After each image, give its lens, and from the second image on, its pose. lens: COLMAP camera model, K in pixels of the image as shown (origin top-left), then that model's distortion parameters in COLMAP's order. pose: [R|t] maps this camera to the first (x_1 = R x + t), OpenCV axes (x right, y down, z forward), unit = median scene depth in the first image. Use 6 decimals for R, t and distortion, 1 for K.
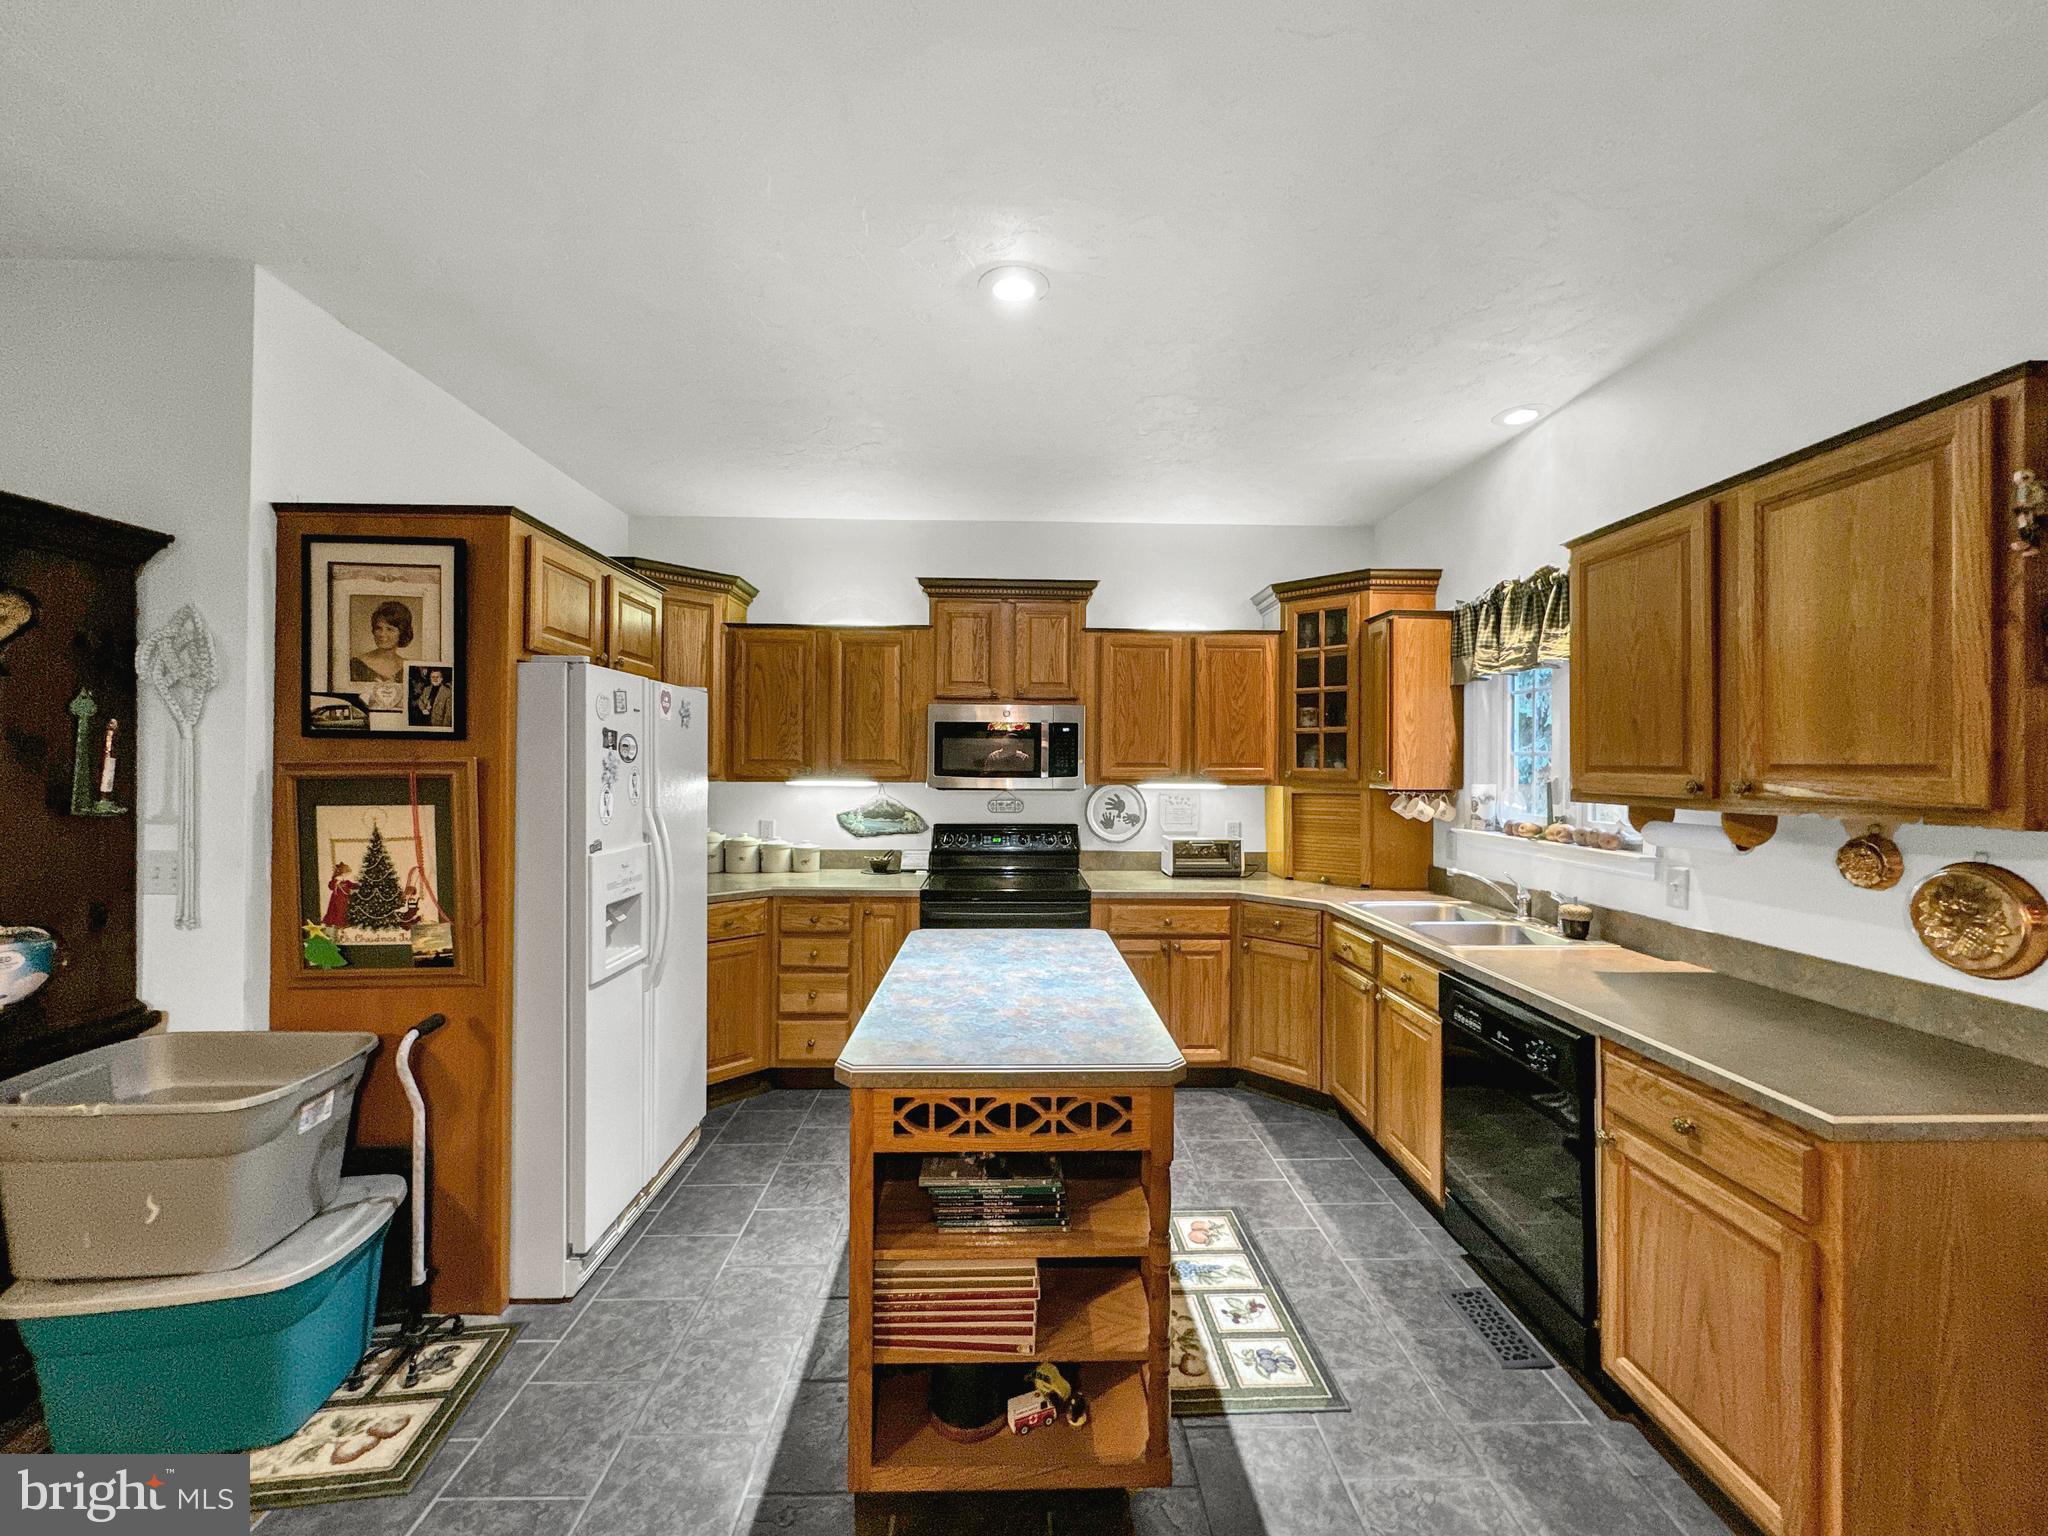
lens RADIAL K [[816.2, 0, 1027.9], [0, 816.2, 759.5], [0, 0, 1]] dist [-0.002068, 0.000473]
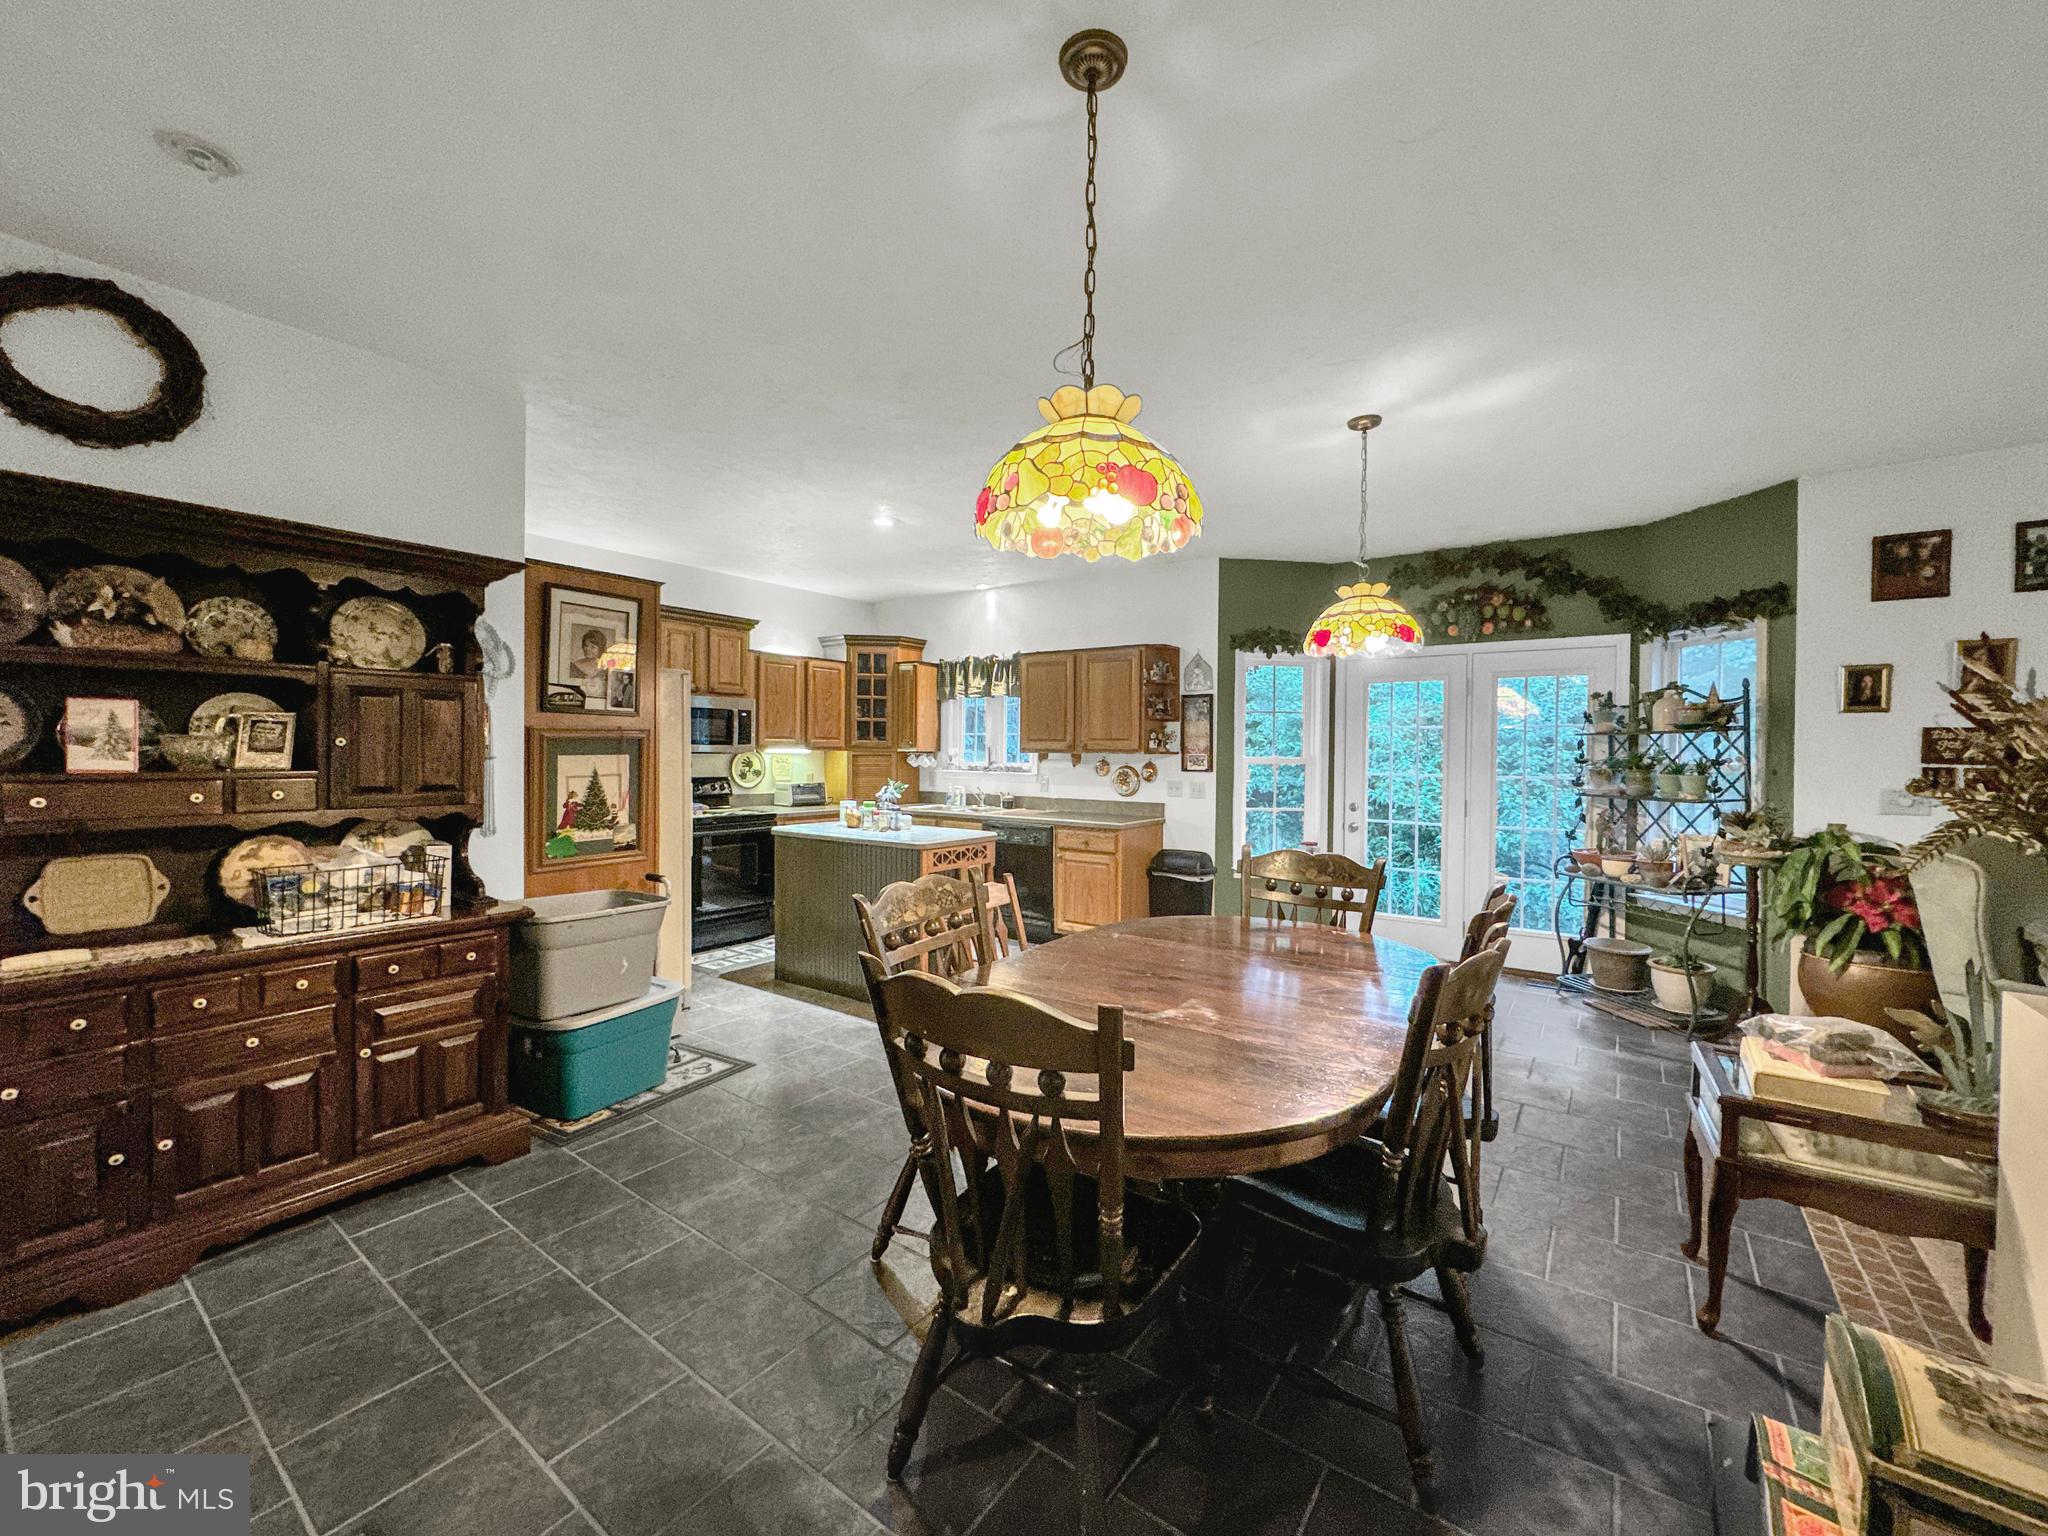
lens RADIAL K [[816.2, 0, 1014.8], [0, 816.2, 757.1], [0, 0, 1]] dist [-0.002068, 0.000473]
pose [[0.619217, -0.006995, 0.785189, -1.548362], [-0.009955, 0.999810, 0.016758, 0.024290], [-0.785157, -0.018193, 0.619029, -0.672149]]
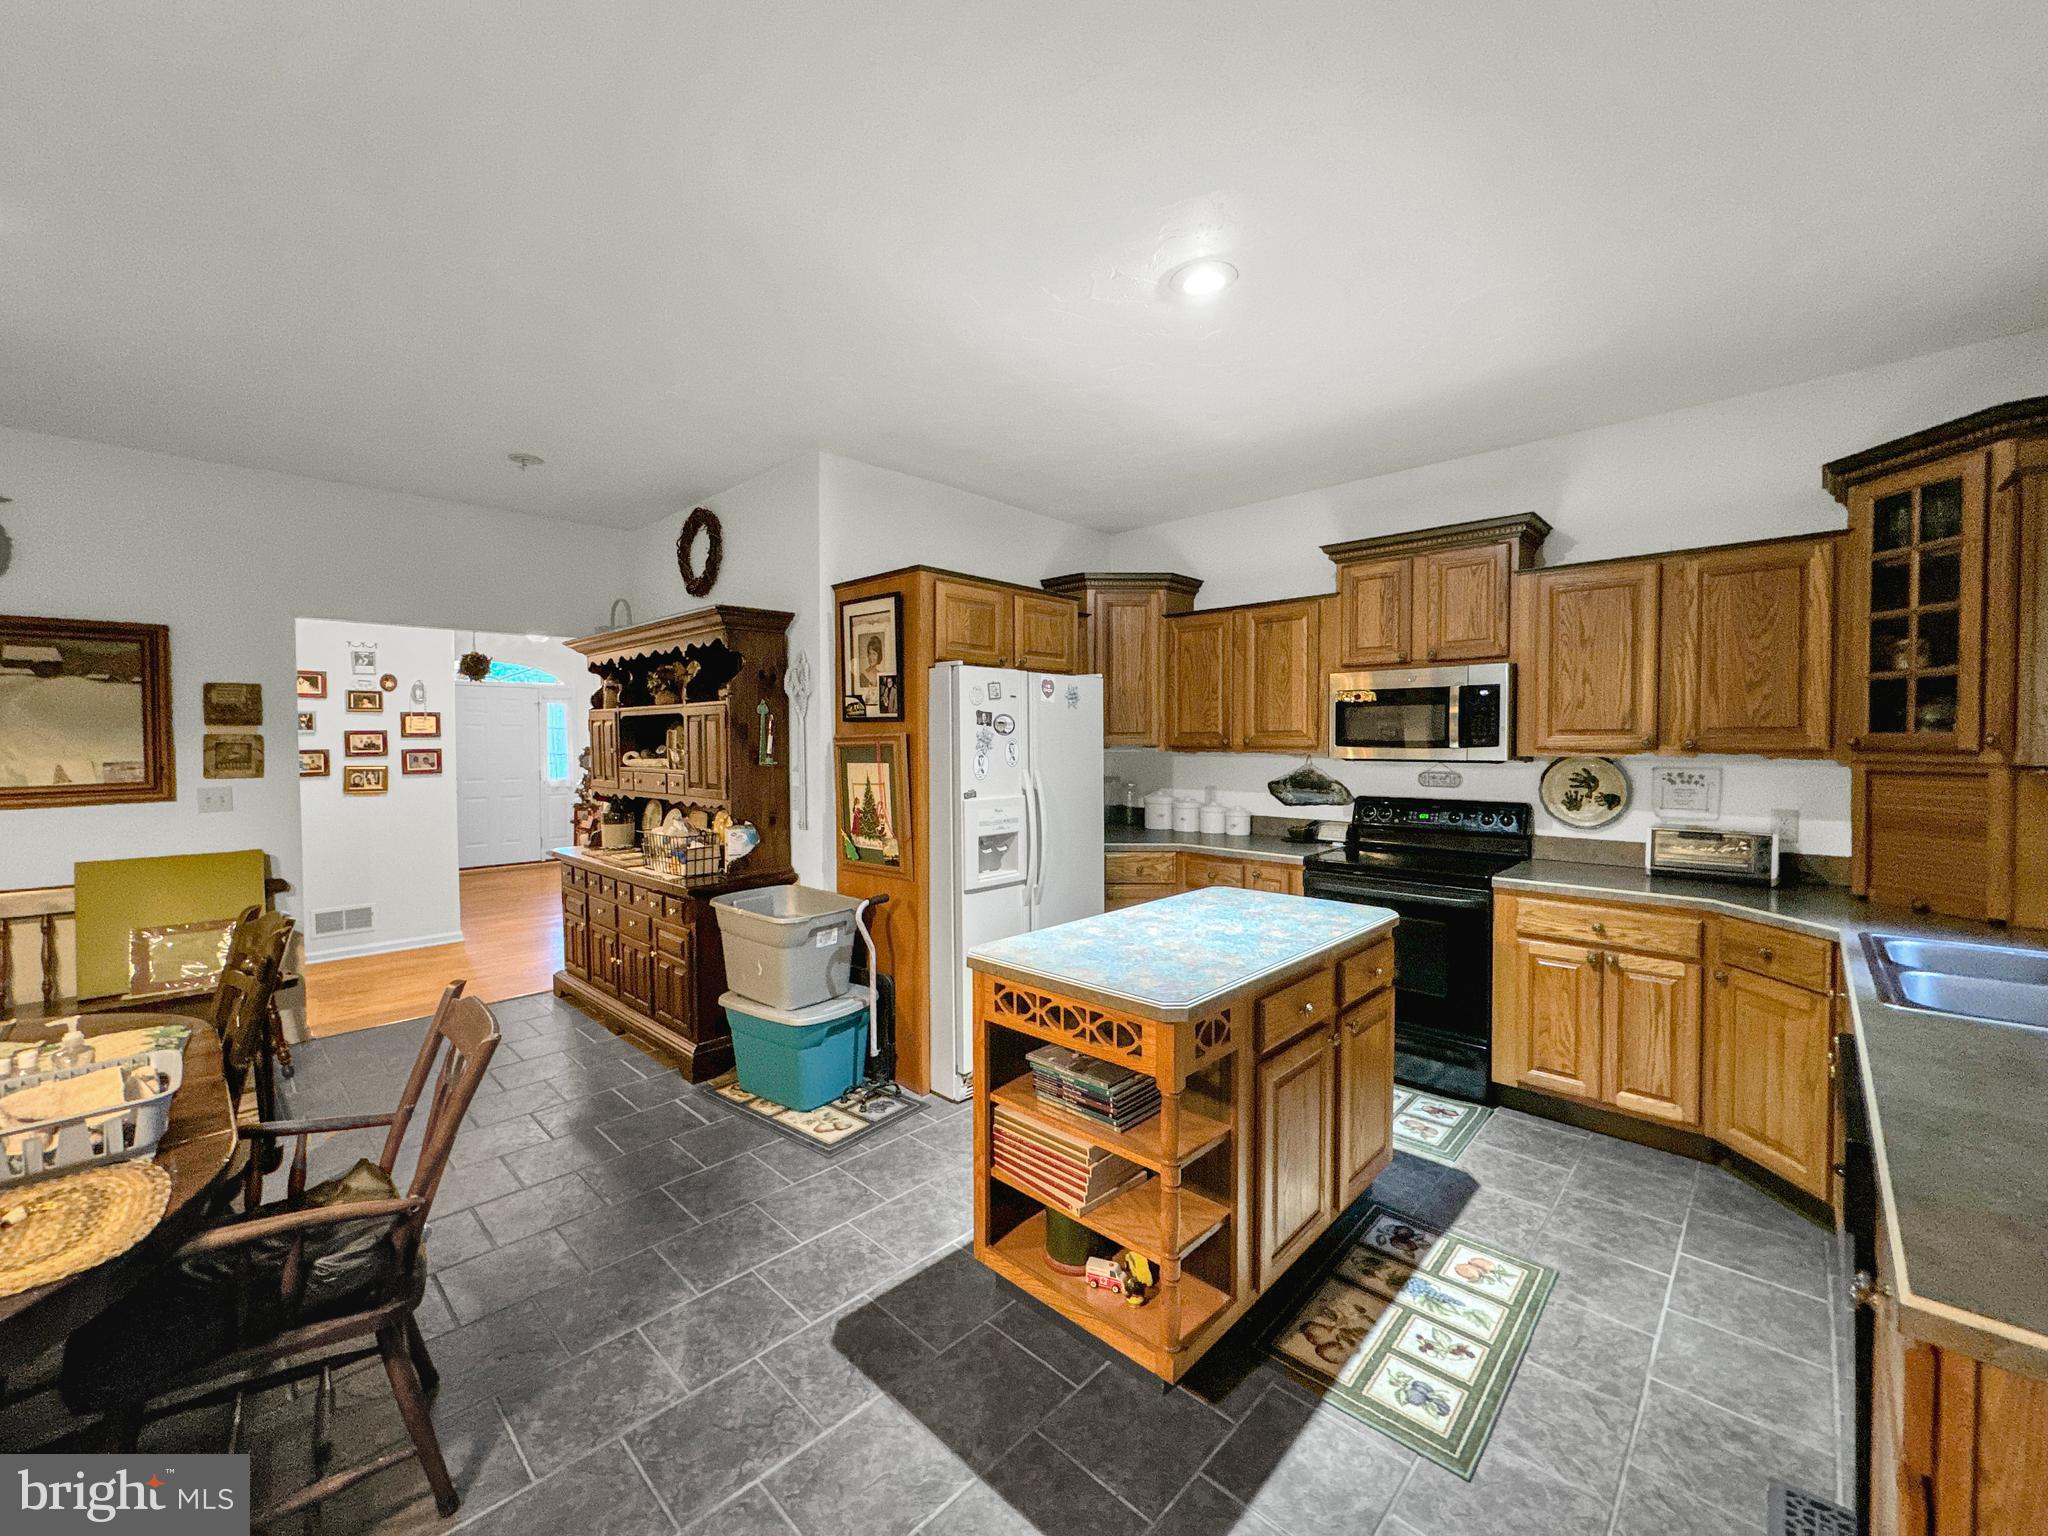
lens RADIAL K [[816.2, 0, 1027.4], [0, 816.2, 759.1], [0, 0, 1]] dist [-0.002068, 0.000473]
pose [[0.705430, 0.009027, -0.708722, 0.575347], [0.012063, 0.999621, 0.024739, 0.012018], [0.708677, -0.026001, 0.705054, 0.075519]]
